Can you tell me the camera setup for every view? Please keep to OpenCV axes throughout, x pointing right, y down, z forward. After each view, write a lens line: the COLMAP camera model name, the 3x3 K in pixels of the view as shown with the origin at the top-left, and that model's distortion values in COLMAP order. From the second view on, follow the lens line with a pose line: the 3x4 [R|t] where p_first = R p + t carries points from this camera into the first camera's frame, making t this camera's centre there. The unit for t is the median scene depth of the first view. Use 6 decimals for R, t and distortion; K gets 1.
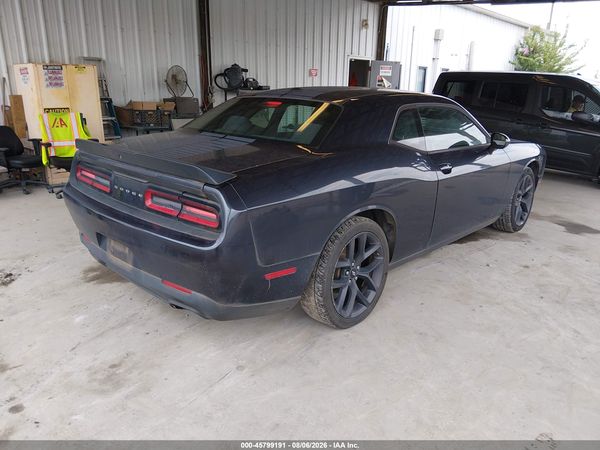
lens RADIAL K [[455.7, 0, 307.4], [0, 455.7, 219.7], [0, 0, 1]] dist [0.060151, -0.109759]
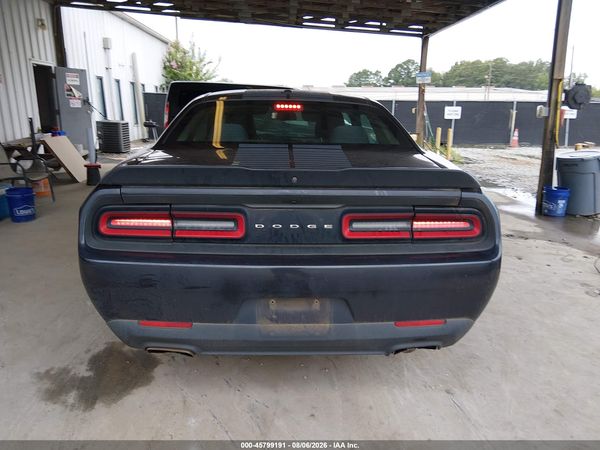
lens RADIAL K [[455.7, 0, 301.4], [0, 455.7, 223.0], [0, 0, 1]] dist [0.060151, -0.109759]
pose [[0.709633, -0.184703, 0.679930, -0.453854], [0.199682, 0.978183, 0.057318, -0.054738], [-0.675683, 0.095095, 0.731033, 0.254416]]
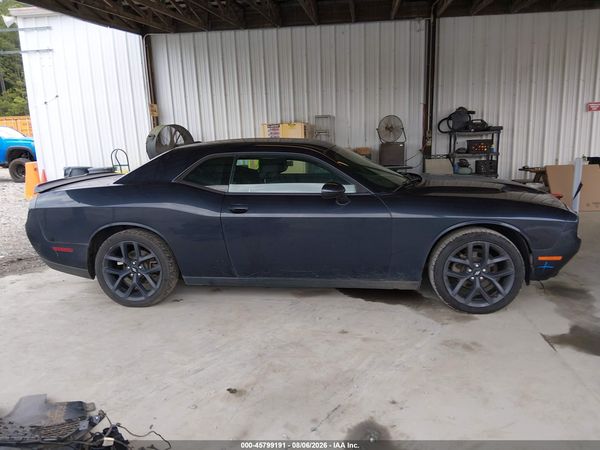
lens RADIAL K [[455.7, 0, 299.3], [0, 455.7, 223.6], [0, 0, 1]] dist [0.060151, -0.109759]
pose [[0.589251, 0.120819, -0.798865, 0.895855], [-0.182514, 0.983103, 0.014059, -0.081105], [0.787065, 0.137520, 0.601346, 0.304615]]
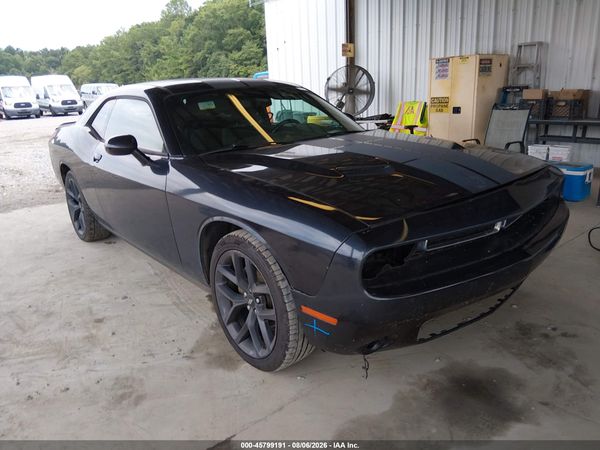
lens RADIAL K [[455.7, 0, 302.6], [0, 455.7, 214.6], [0, 0, 1]] dist [0.060151, -0.109759]
pose [[-0.123867, 0.253056, -0.959489, 0.896009], [-0.228230, 0.933747, 0.275730, -0.273210], [0.965696, 0.253138, -0.057906, 1.070166]]
